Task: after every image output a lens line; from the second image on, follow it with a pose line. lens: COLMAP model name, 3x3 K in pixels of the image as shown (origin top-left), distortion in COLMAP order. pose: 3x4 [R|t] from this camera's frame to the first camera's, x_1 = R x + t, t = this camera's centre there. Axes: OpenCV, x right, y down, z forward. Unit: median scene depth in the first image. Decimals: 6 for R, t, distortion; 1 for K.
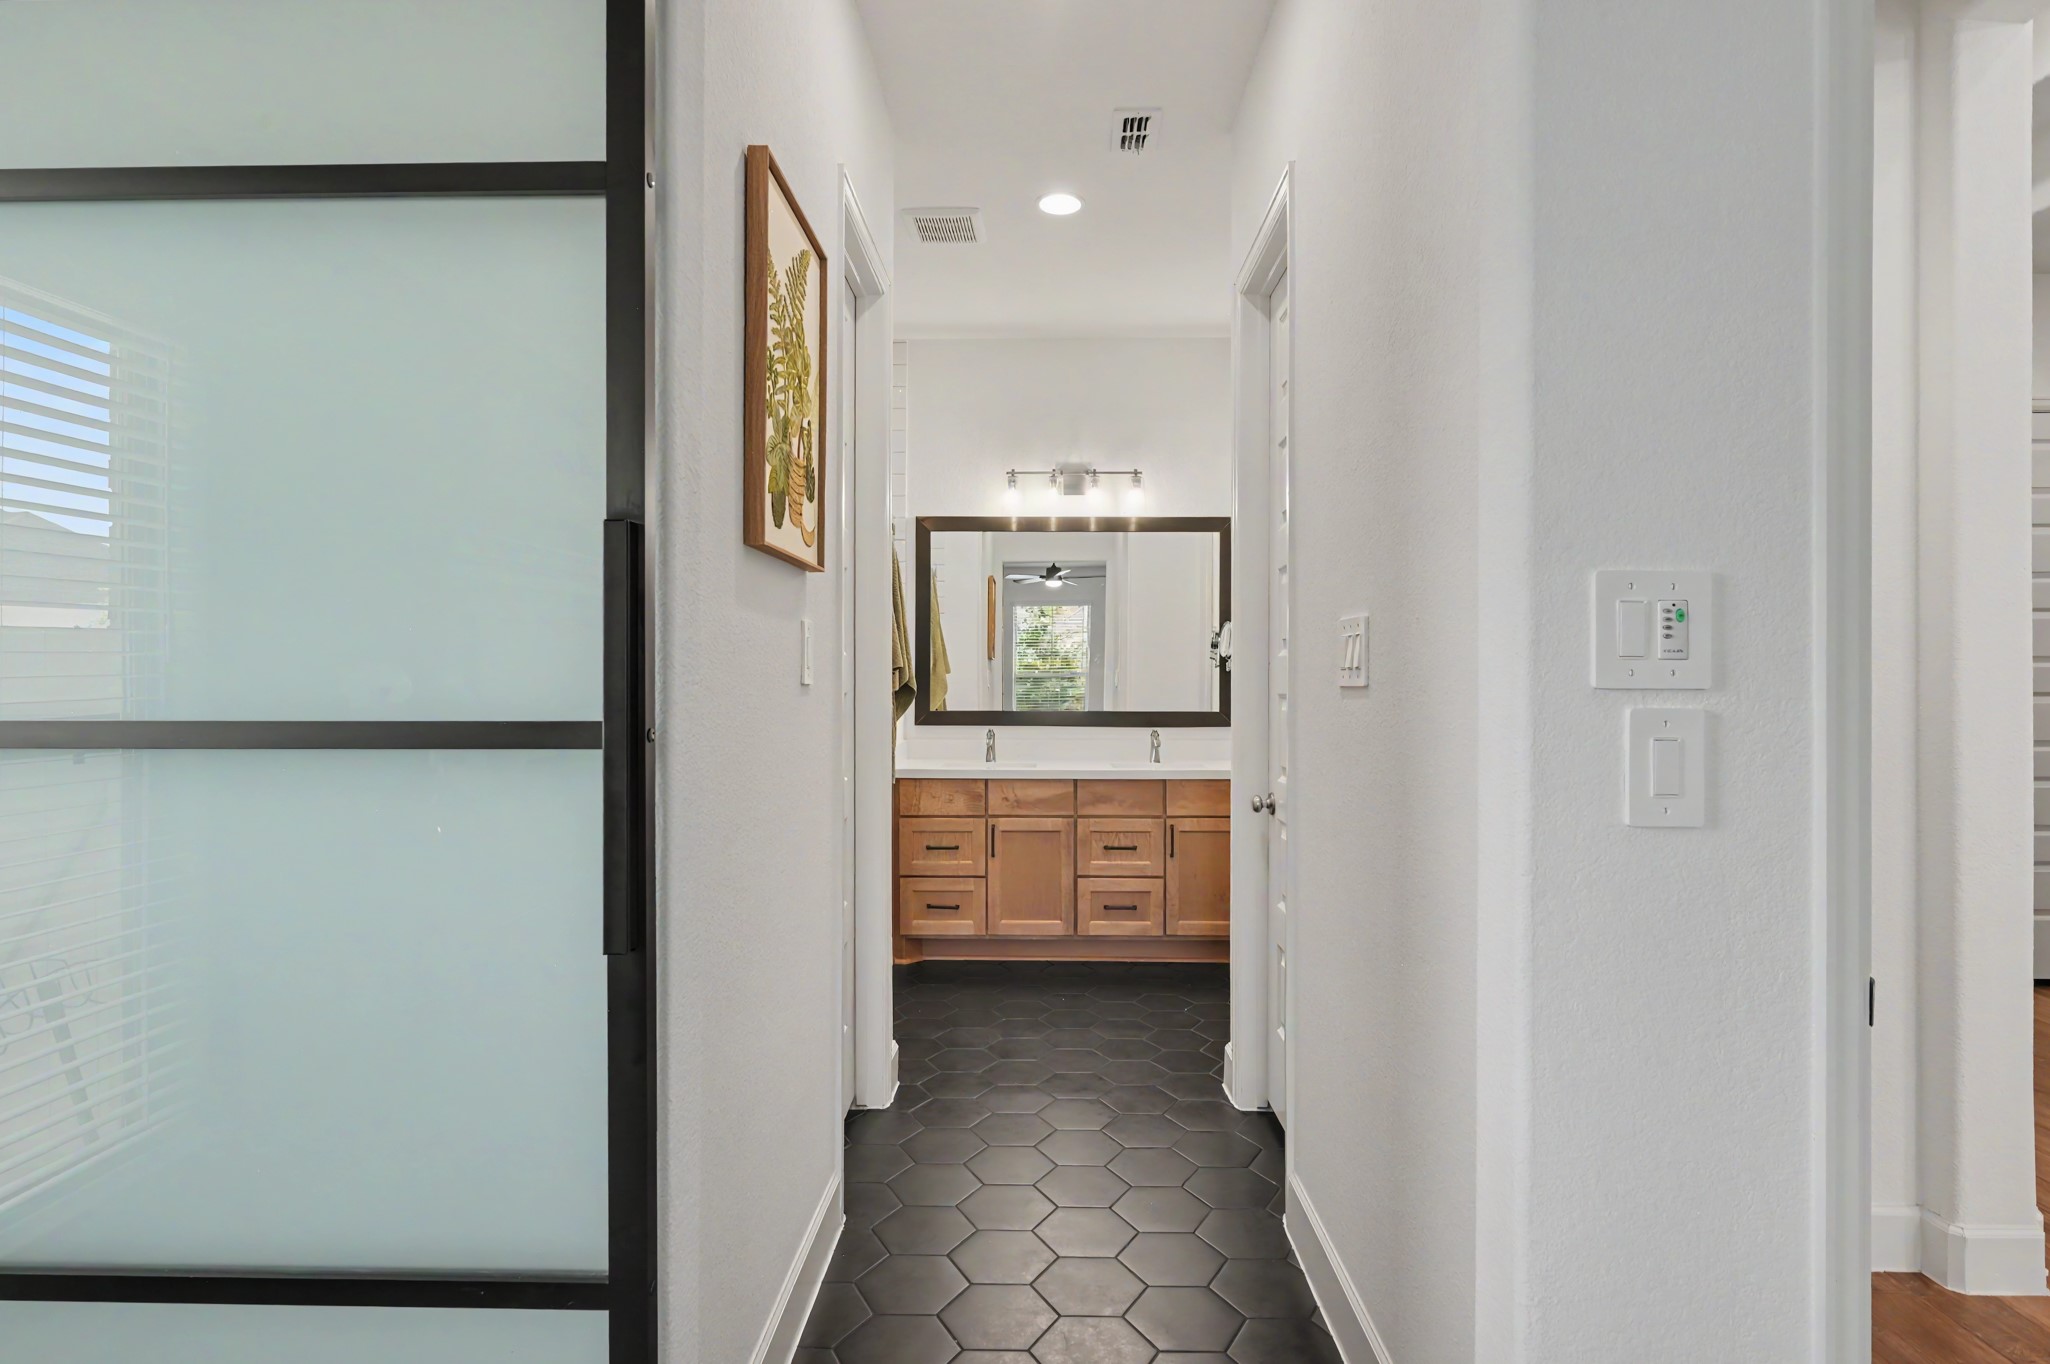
lens RADIAL K [[1048.8, 0, 1025.0], [0, 1048.8, 682.0], [0, 0, 1]] dist [0.000186, 0.000007]
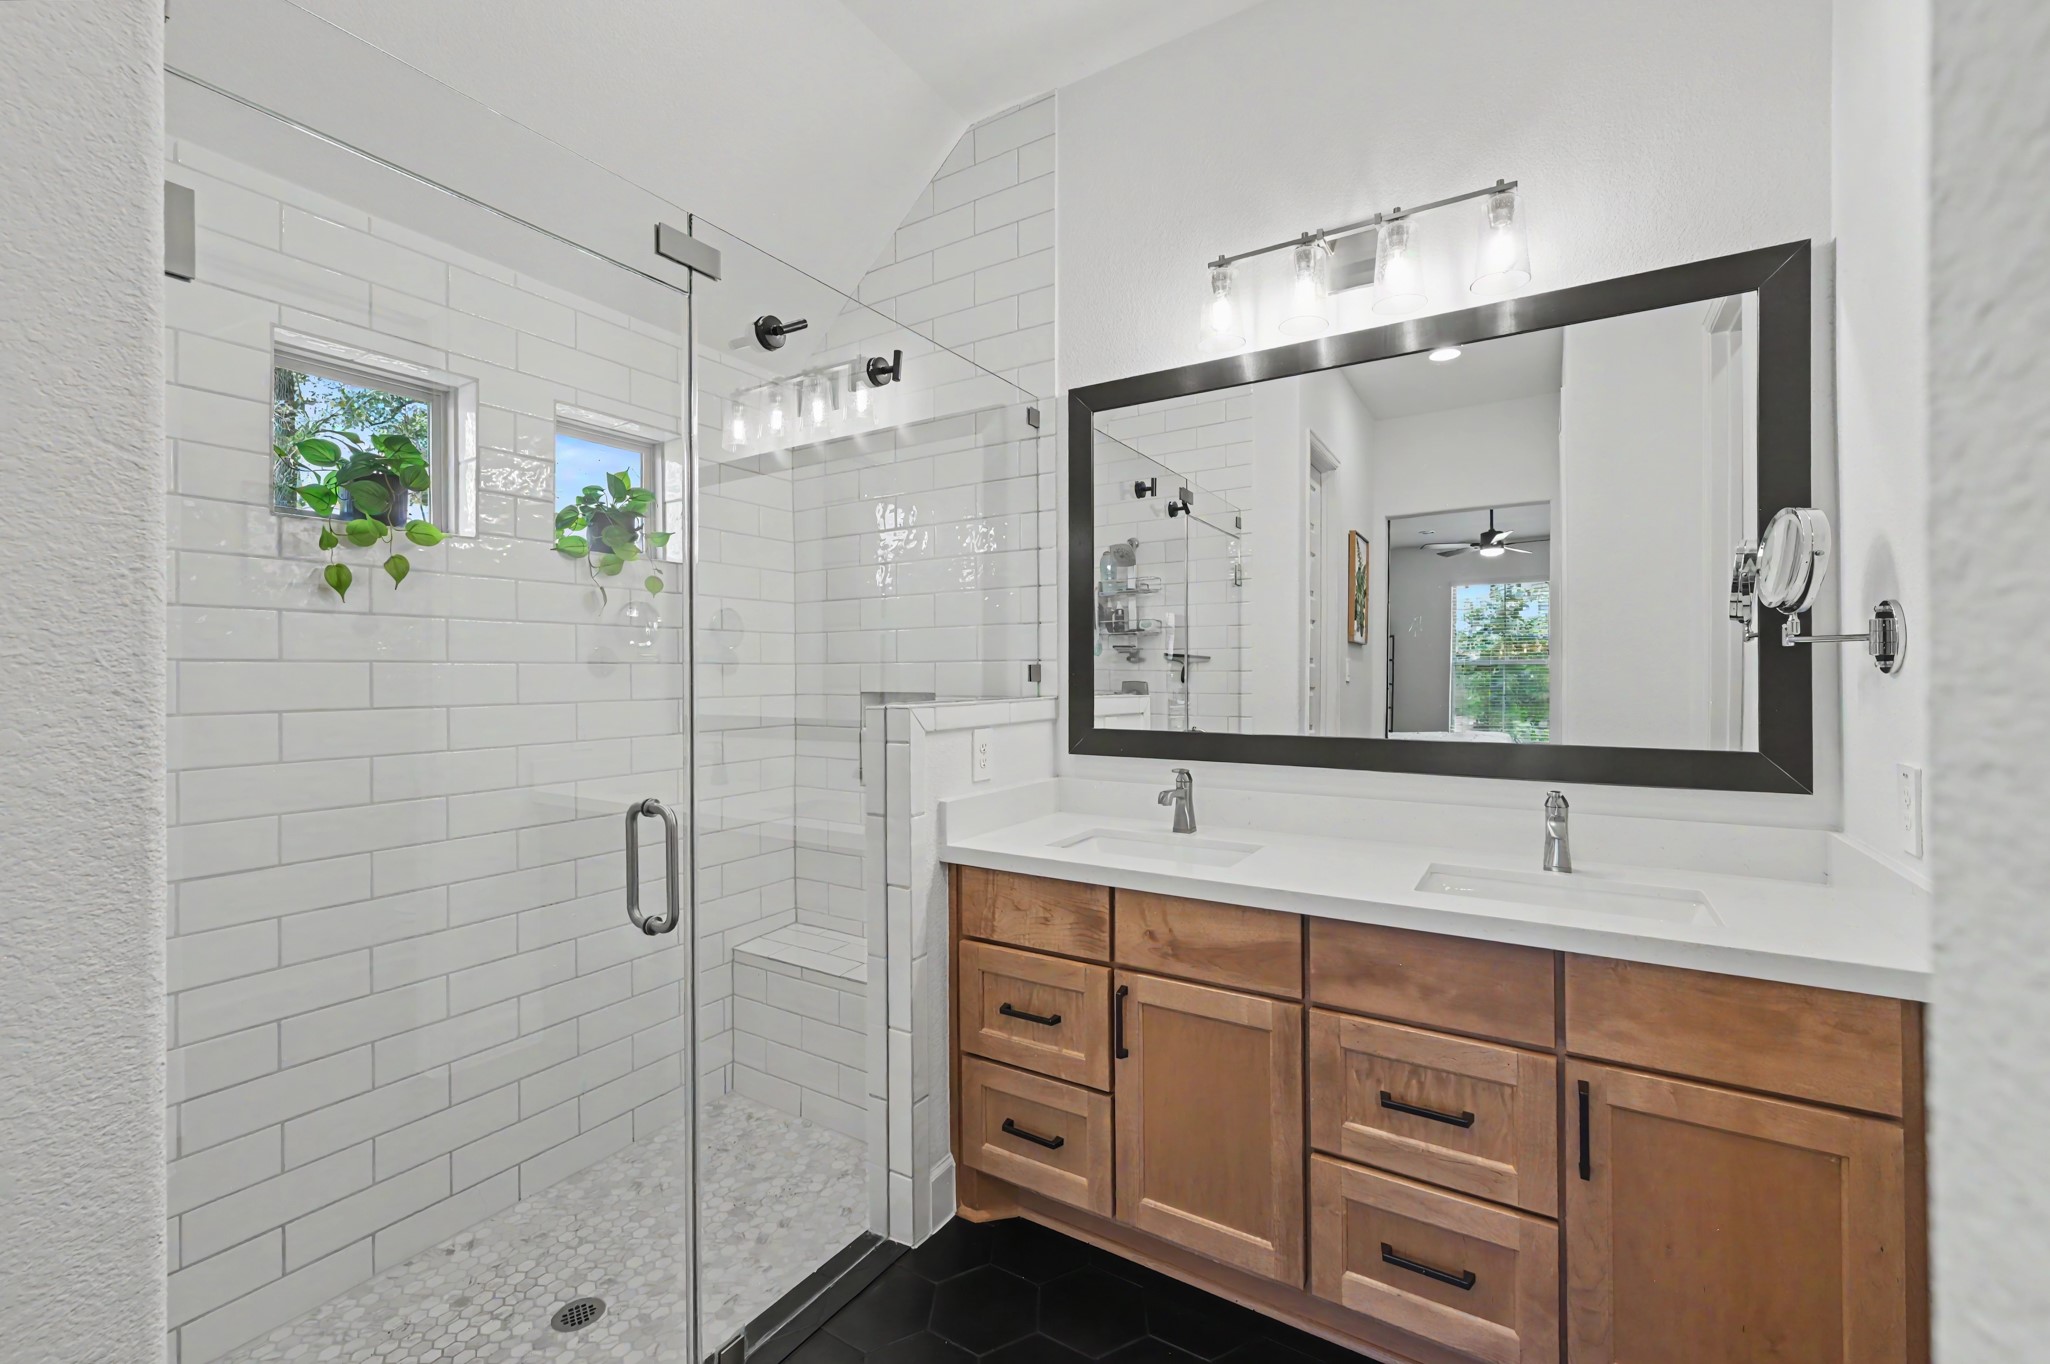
lens RADIAL K [[845.3, 0, 1024.9], [0, 845.3, 676.2], [0, 0, 1]] dist [0.002300, 0.000160]
pose [[0.860130, -0.006245, -0.510036, 0.123481], [0.008371, 0.999963, 0.001872, -0.002494], [0.510006, -0.005880, 0.860151, 0.655411]]
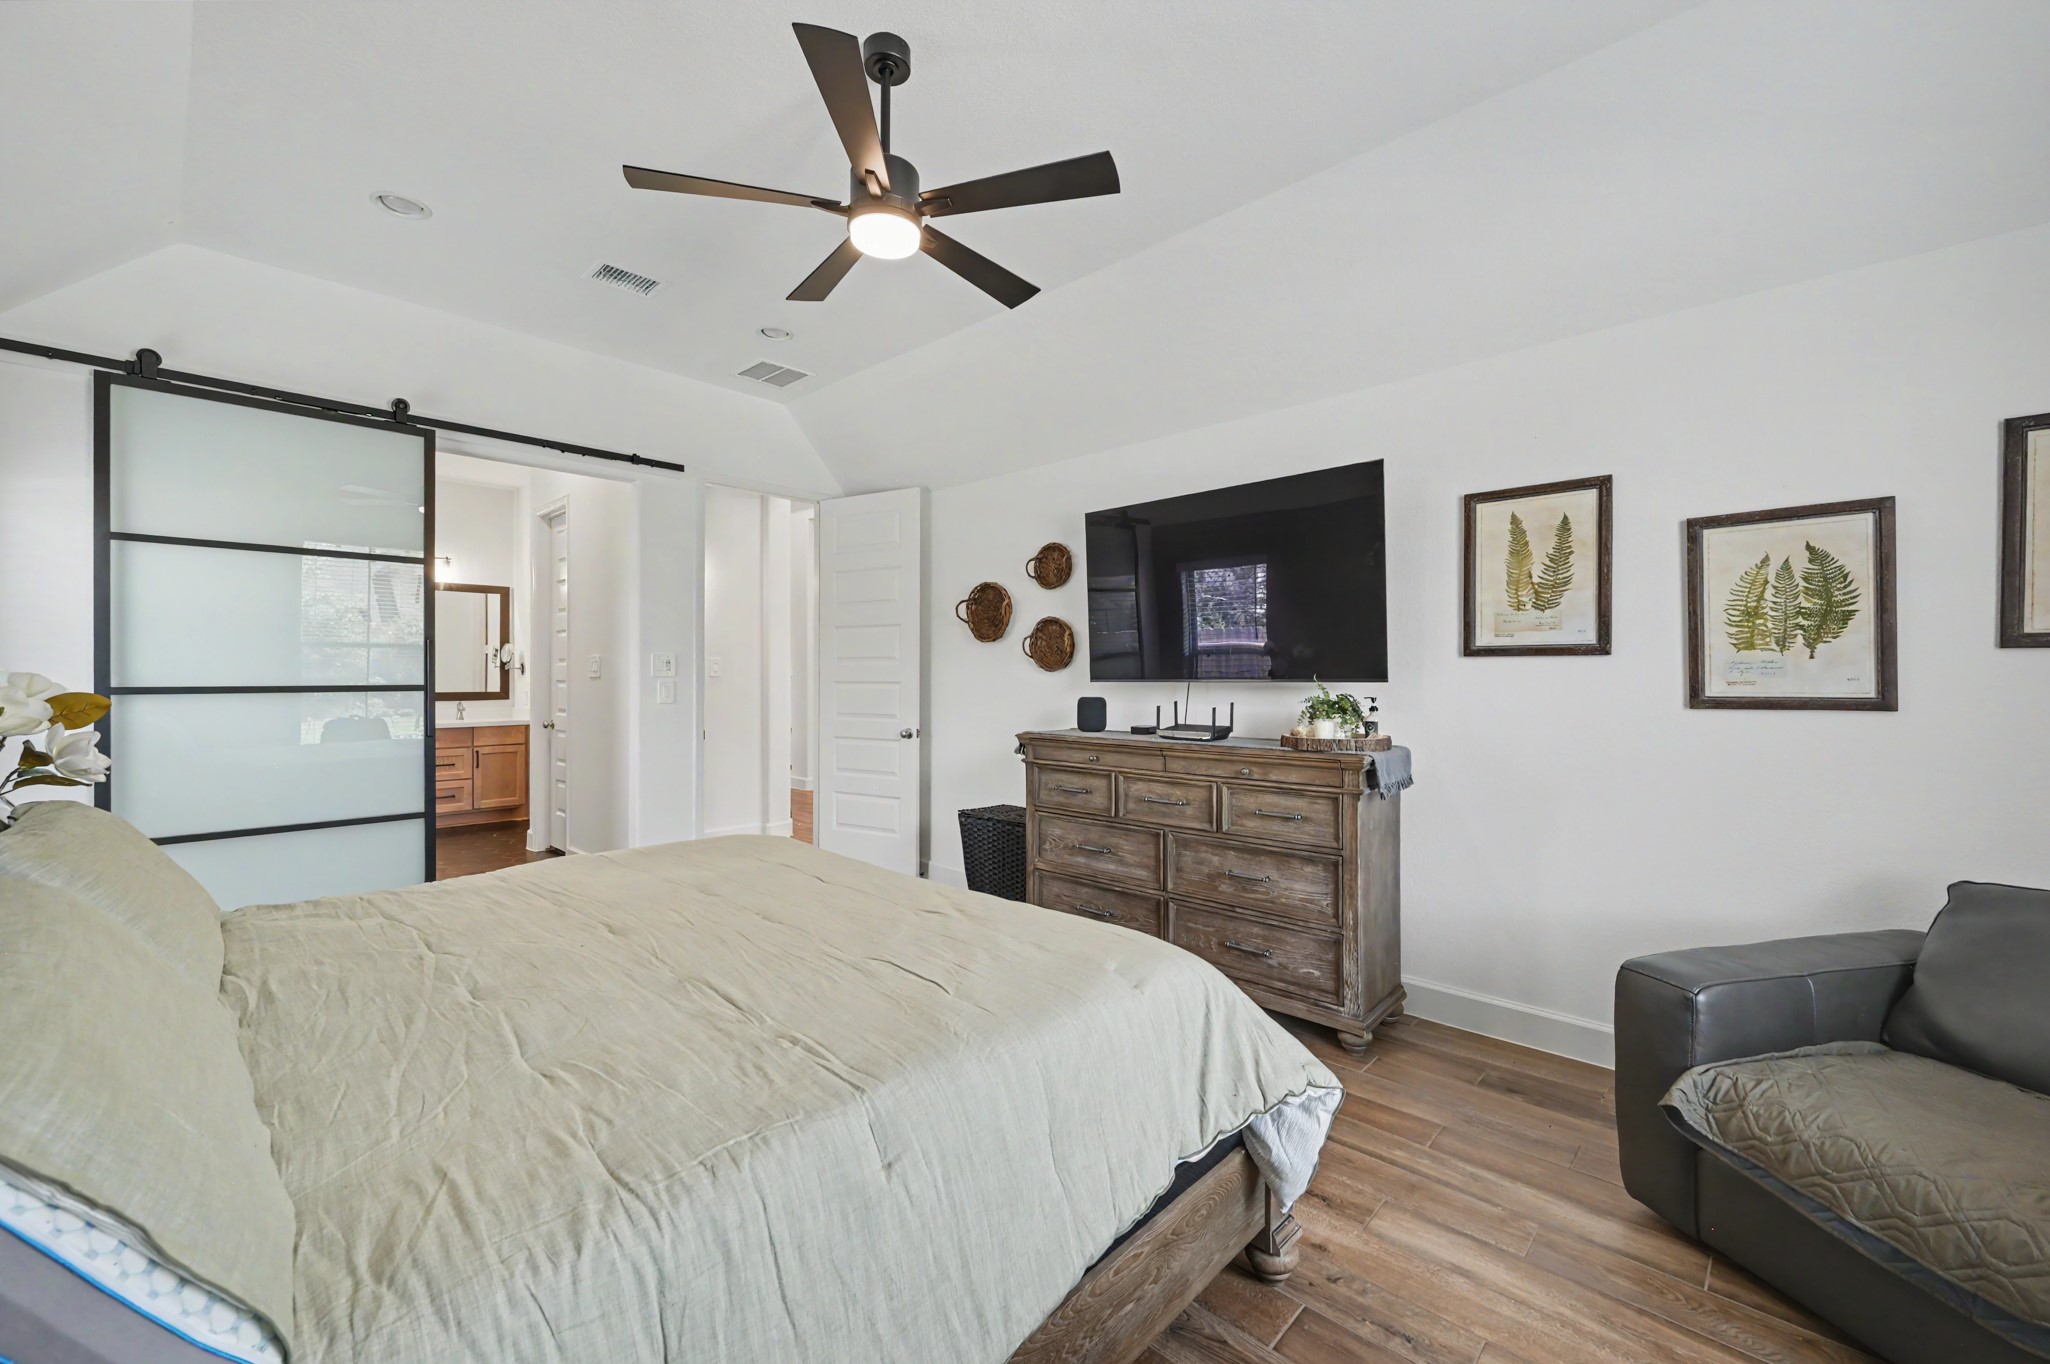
lens RADIAL K [[813.7, 0, 1028.7], [0, 813.7, 679.6], [0, 0, 1]] dist [-0.006353, 0.001920]
pose [[0.671159, -0.001124, 0.741313, -0.276478], [-0.001365, 0.999995, 0.002752, 0.001850], [-0.741313, -0.002858, 0.671154, -0.720442]]
